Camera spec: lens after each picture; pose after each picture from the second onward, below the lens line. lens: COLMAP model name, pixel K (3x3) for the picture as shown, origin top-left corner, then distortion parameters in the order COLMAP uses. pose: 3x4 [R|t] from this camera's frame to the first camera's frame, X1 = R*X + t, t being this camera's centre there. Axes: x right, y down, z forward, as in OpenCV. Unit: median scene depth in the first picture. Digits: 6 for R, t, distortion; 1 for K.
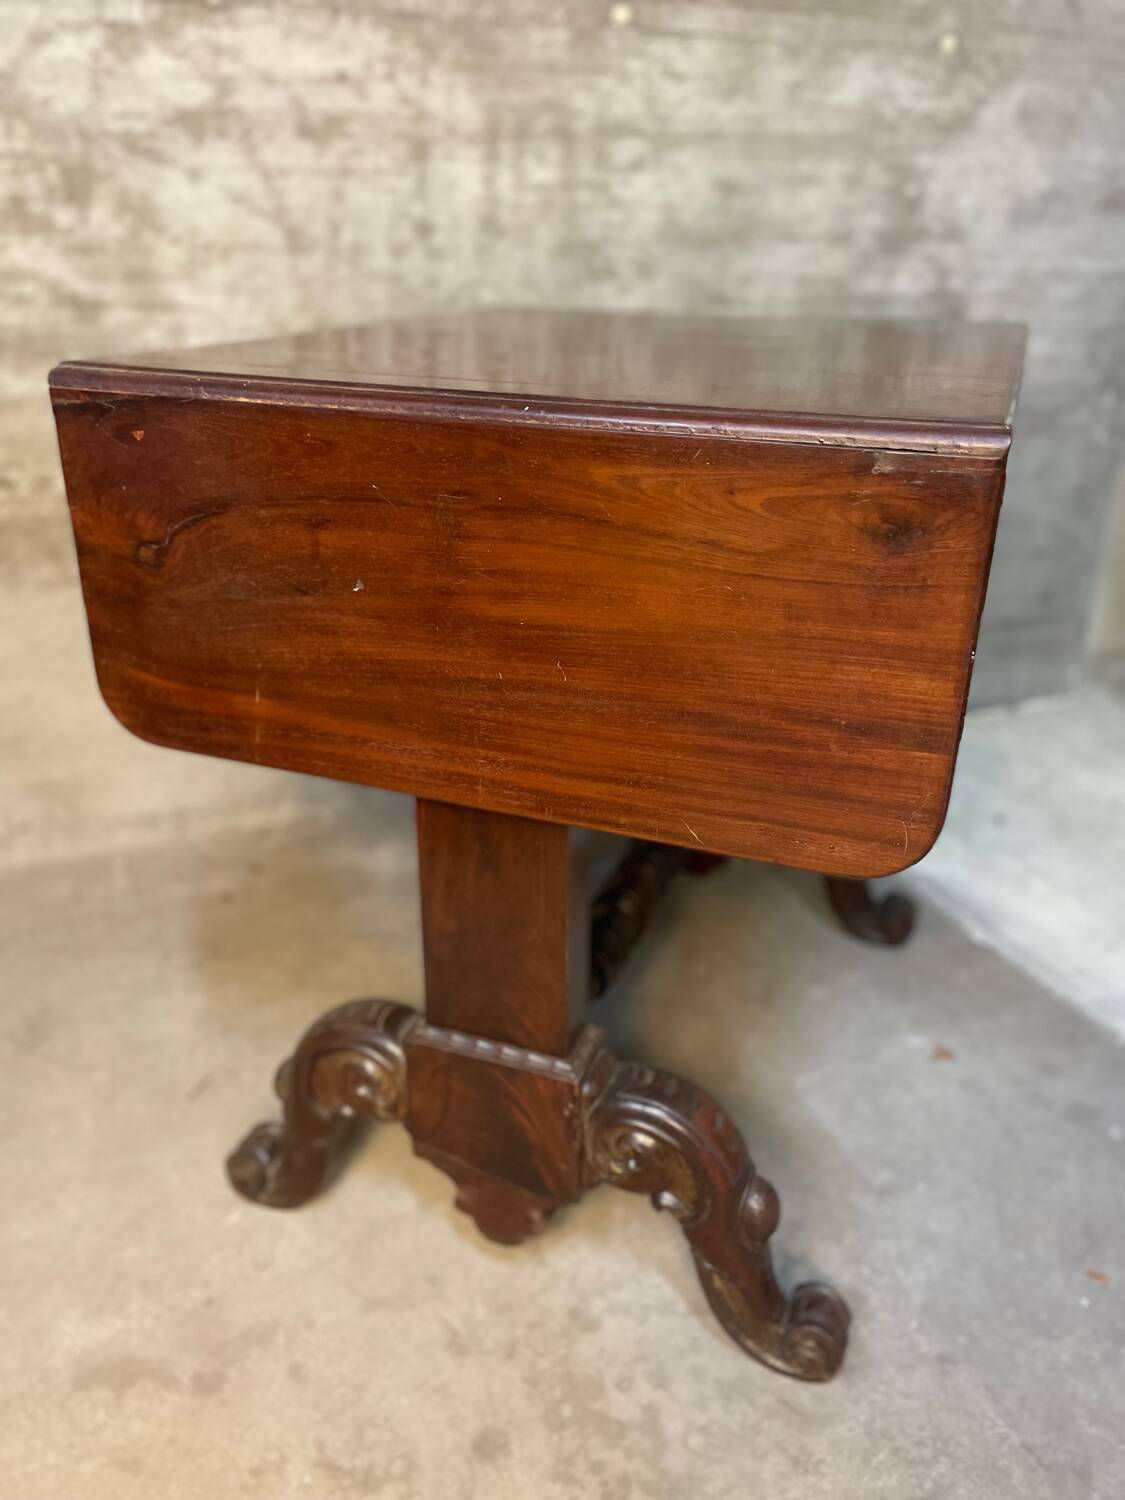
lens RADIAL K [[1145.4, 0, 574.3], [0, 1145.4, 745.1], [0, 0, 1]] dist [0.077720, -0.110139]
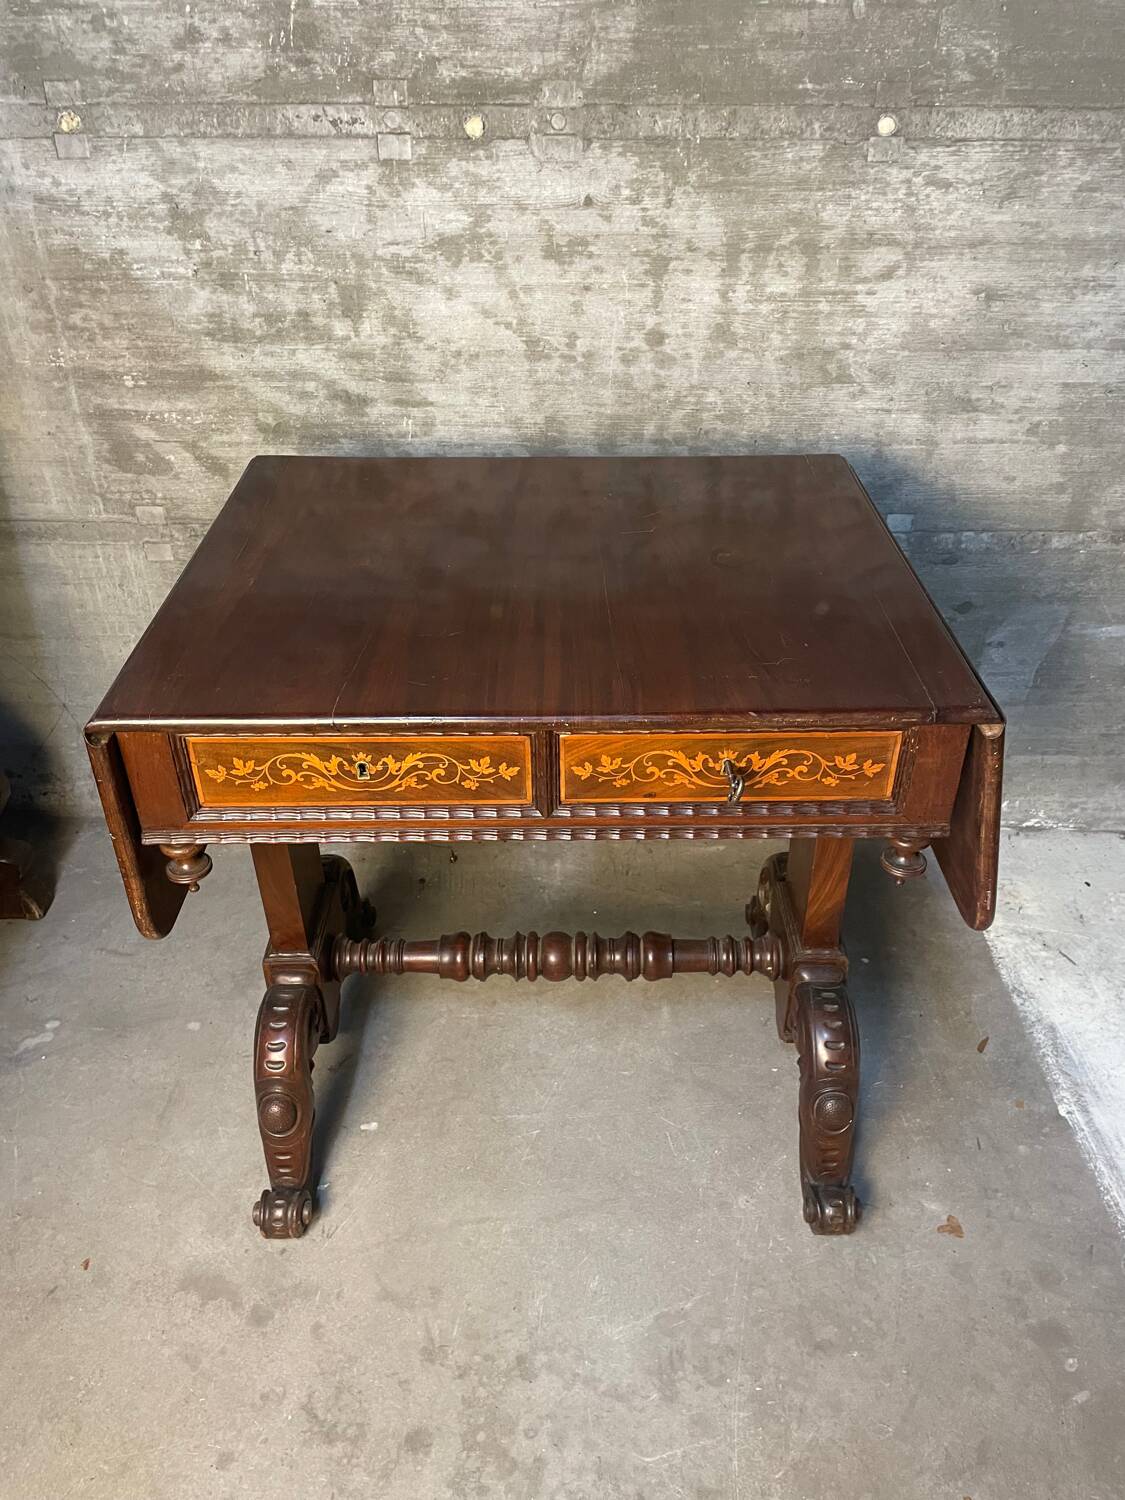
lens RADIAL K [[1145.4, 0, 567.3], [0, 1145.4, 756.8], [0, 0, 1]] dist [0.077720, -0.110139]
pose [[0.926048, 0.205507, -0.316546, 0.294101], [-0.149058, 0.969713, 0.193490, -0.381445], [0.346722, -0.131997, 0.928634, -0.075503]]
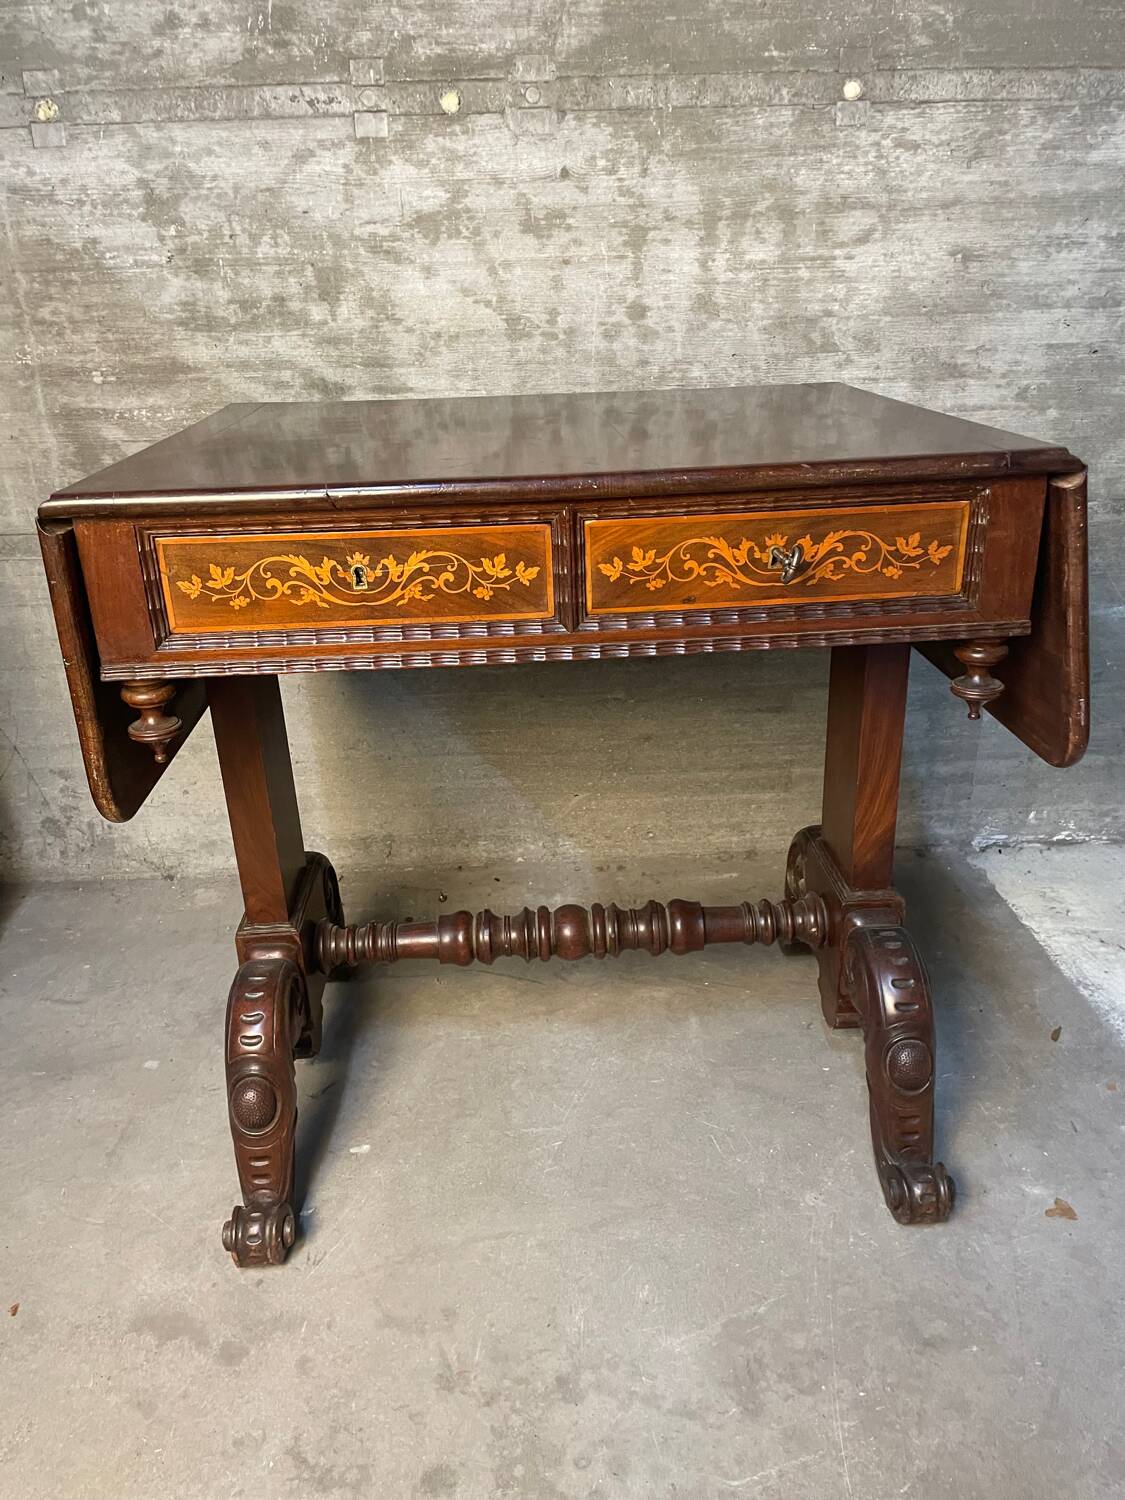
lens RADIAL K [[1145.4, 0, 562.7], [0, 1145.4, 762.2], [0, 0, 1]] dist [0.077720, -0.110139]
pose [[0.942690, 0.097435, -0.319127, 0.254335], [-0.105041, 0.994446, -0.006667, -0.039717], [0.316705, 0.039807, 0.947688, 0.012880]]
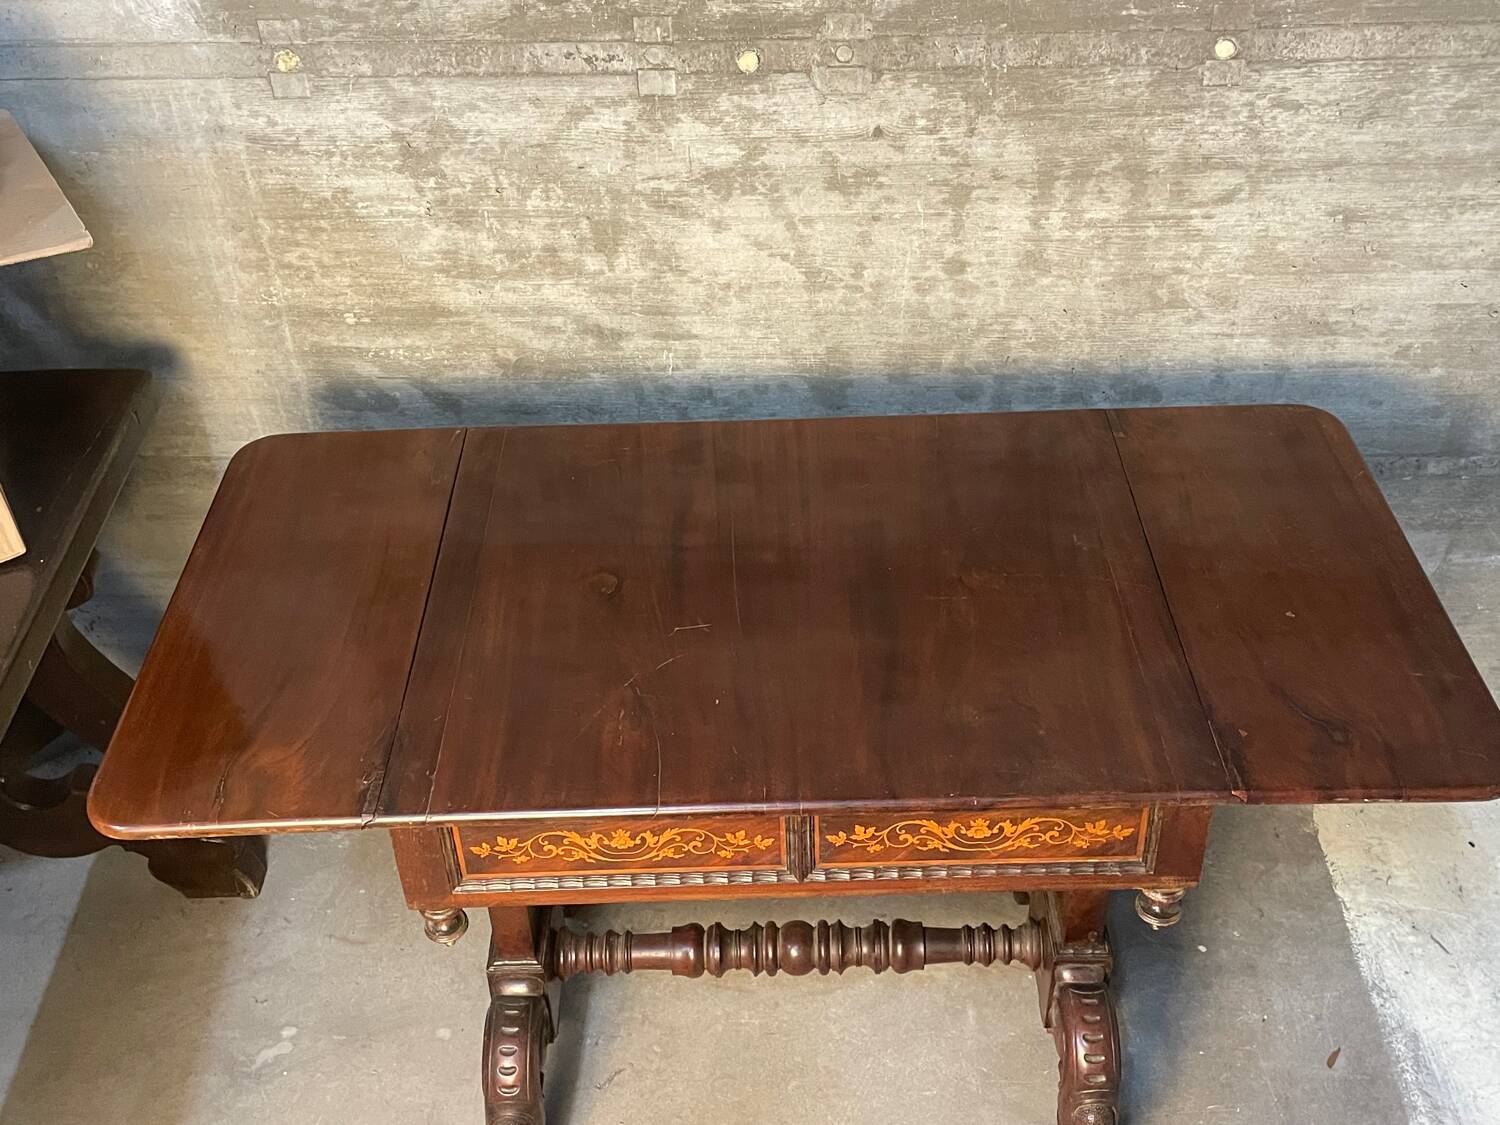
lens RADIAL K [[1648.3, 0, 752.2], [0, 1648.3, 574.3], [0, 0, 1]] dist [0.039827, 0.000000]
pose [[0.916485, 0.220964, -0.333512, 0.297674], [-0.126025, 0.950648, 0.283525, -0.802520], [0.379702, -0.217815, 0.899101, -0.394867]]
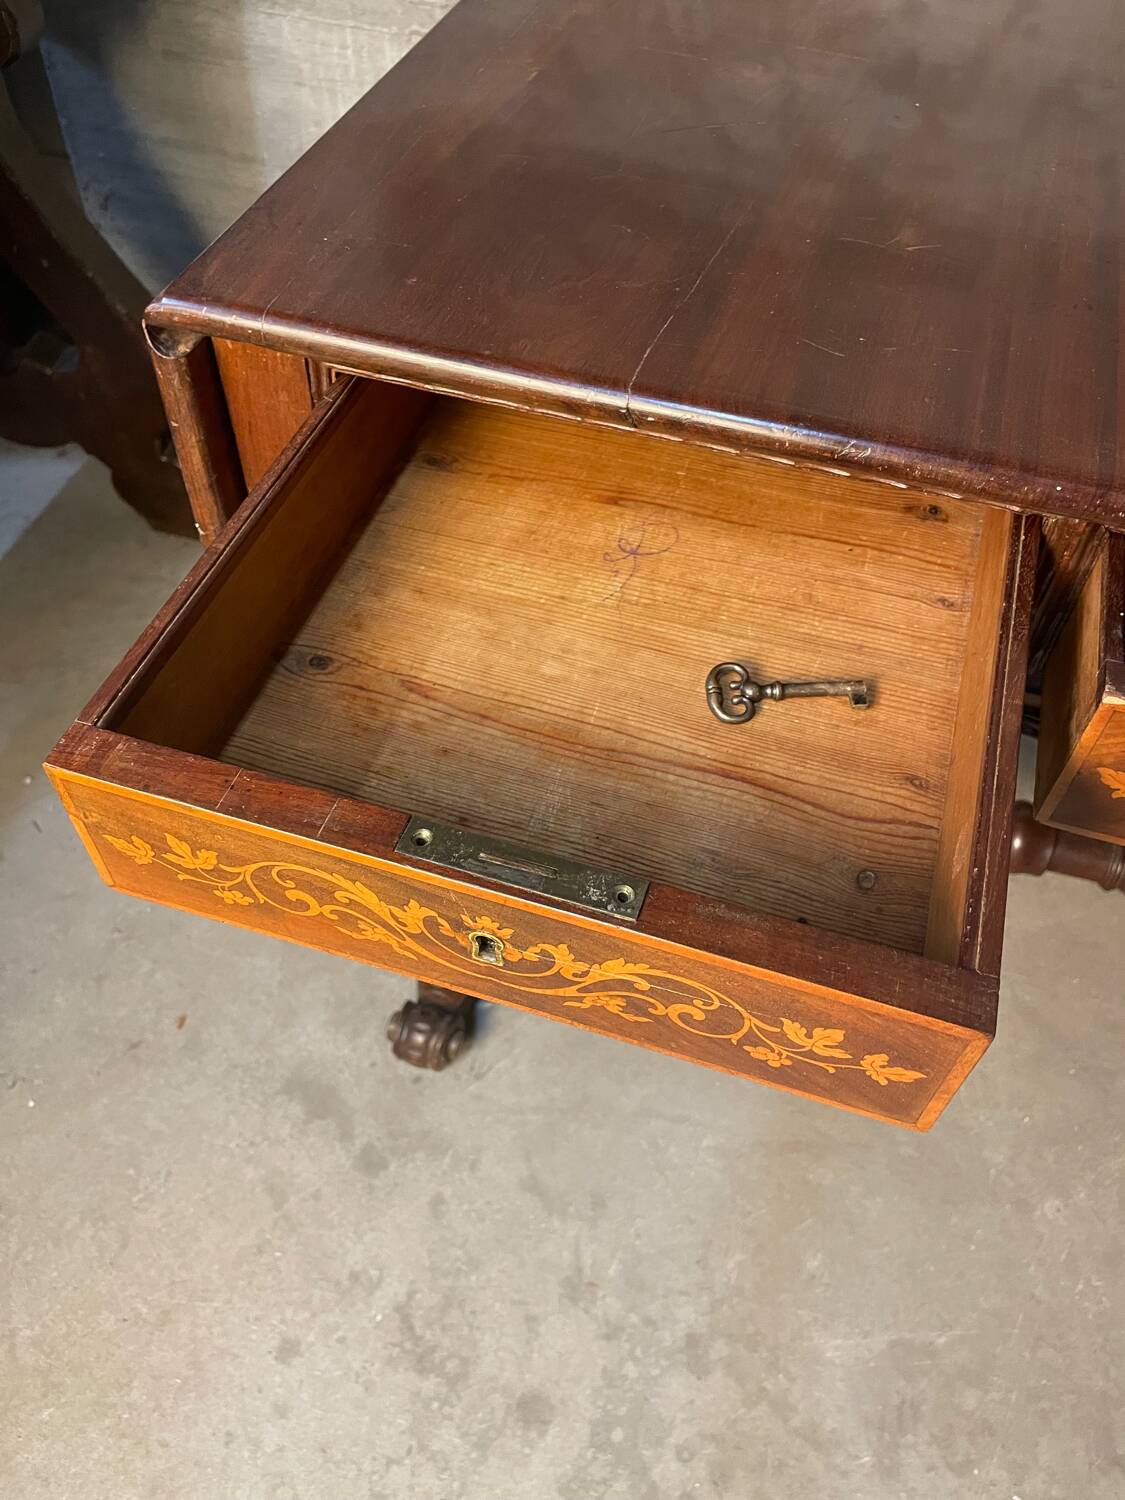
lens RADIAL K [[1151.5, 0, 570.5], [0, 1151.5, 743.2], [0, 0, 1]] dist [0.061894, -0.087819]
pose [[0.768999, 0.506288, -0.390272, 0.042422], [-0.288371, 0.819615, 0.495049, -0.306208], [0.570511, -0.268149, 0.776282, 0.331931]]
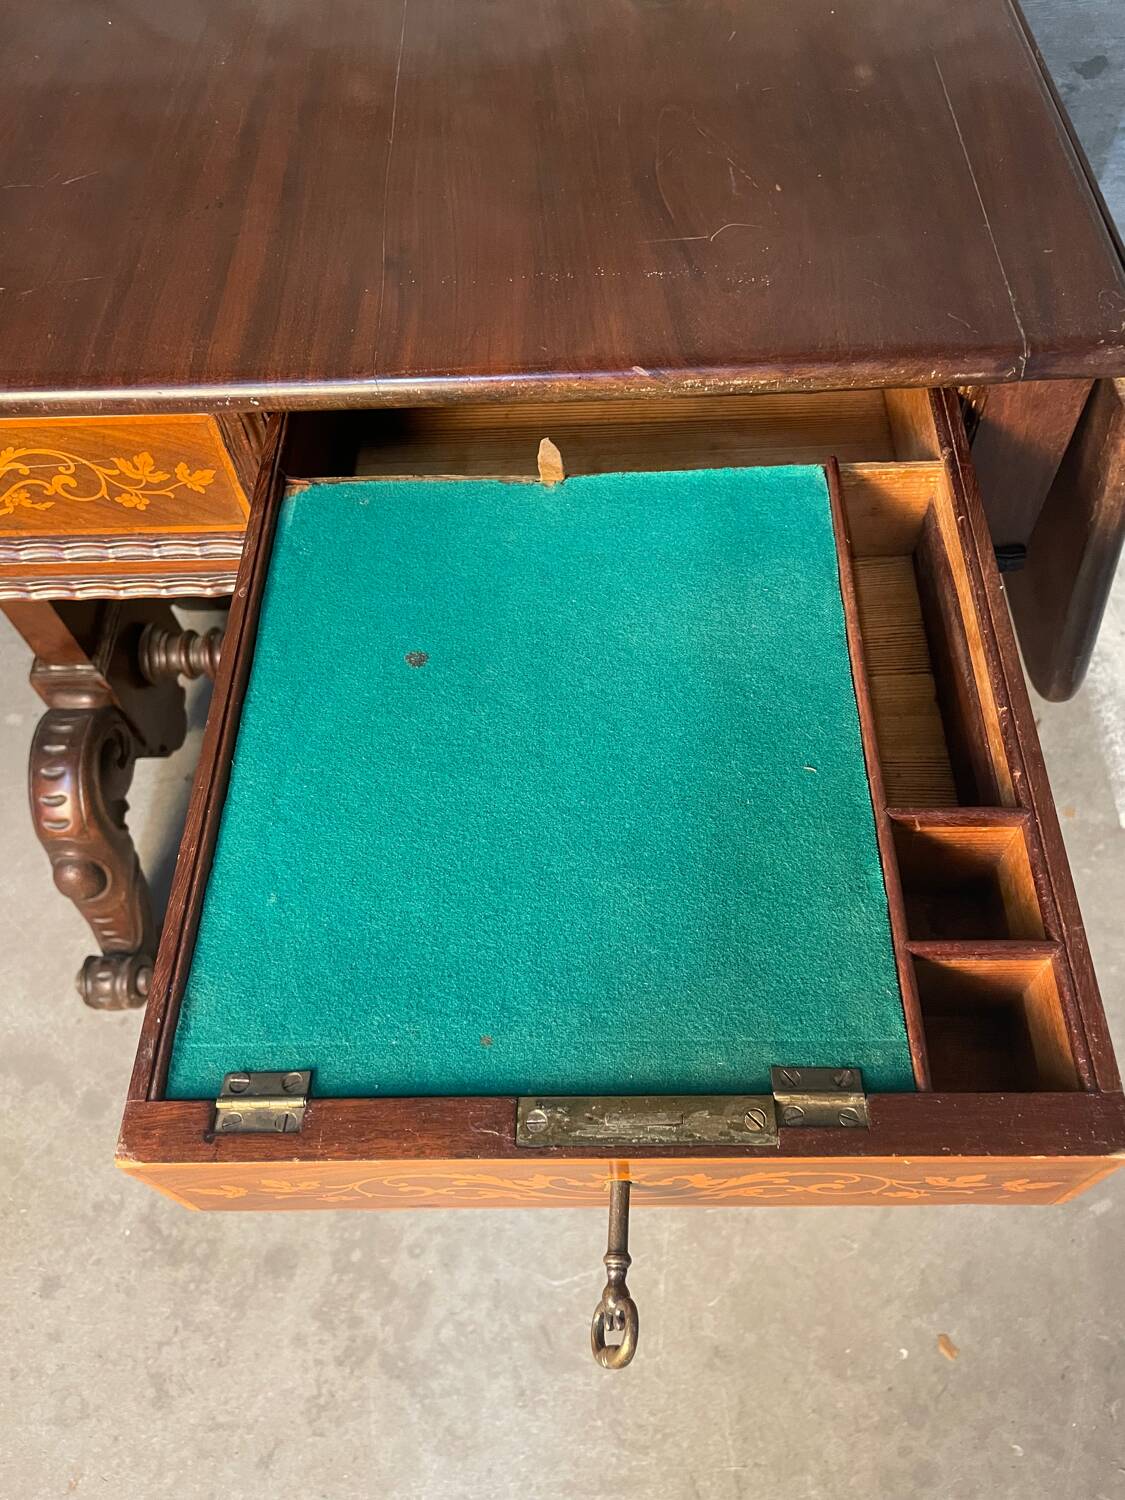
lens RADIAL K [[1145.4, 0, 586.3], [0, 1145.4, 760.8], [0, 0, 1]] dist [0.077720, -0.110139]
pose [[0.923726, 0.302605, -0.234862, 0.264263], [-0.120314, 0.811303, 0.572112, -0.387588], [0.363669, -0.500218, 0.785829, 0.391470]]
